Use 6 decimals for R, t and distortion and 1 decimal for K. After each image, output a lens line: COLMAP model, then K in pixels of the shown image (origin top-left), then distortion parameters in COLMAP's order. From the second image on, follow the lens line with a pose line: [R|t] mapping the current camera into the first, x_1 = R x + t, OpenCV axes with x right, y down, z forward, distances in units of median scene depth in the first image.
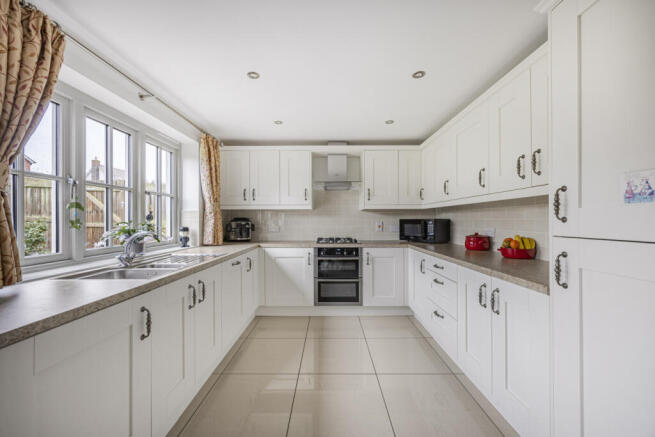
lens RADIAL K [[254.7, 0, 328.7], [0, 254.7, 219.4], [0, 0, 1]] dist [0.002249, -0.000008]
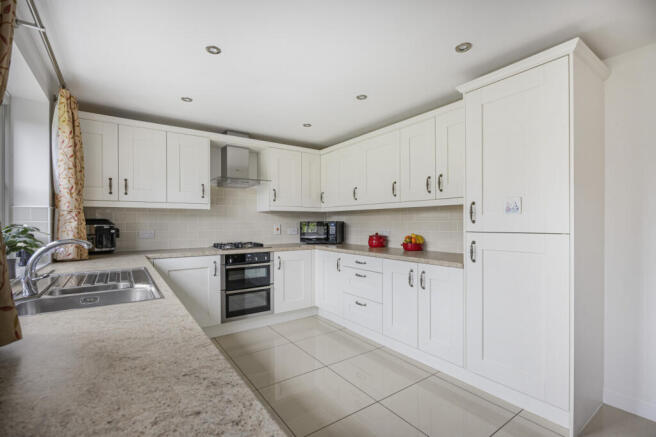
lens RADIAL K [[298.5, 0, 330.1], [0, 298.5, 223.2], [0, 0, 1]] dist [-0.008821, -0.000051]
pose [[0.813059, -0.000881, 0.582181, -0.341530], [-0.001151, 0.999994, 0.003122, 0.001979], [-0.582180, -0.003208, 0.813054, -0.014078]]
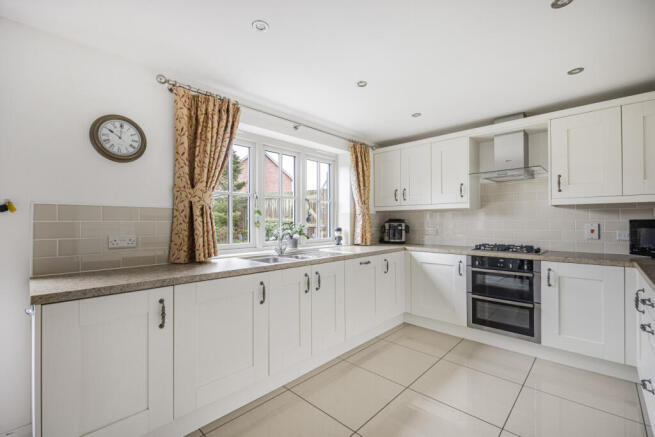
lens RADIAL K [[292.7, 0, 331.1], [0, 292.7, 218.5], [0, 0, 1]] dist [0.017673, -0.000351]
pose [[0.735501, -0.007575, -0.677481, 0.264446], [0.004232, 0.999969, -0.006586, -0.001962], [0.677510, 0.001977, 0.735511, 0.012908]]
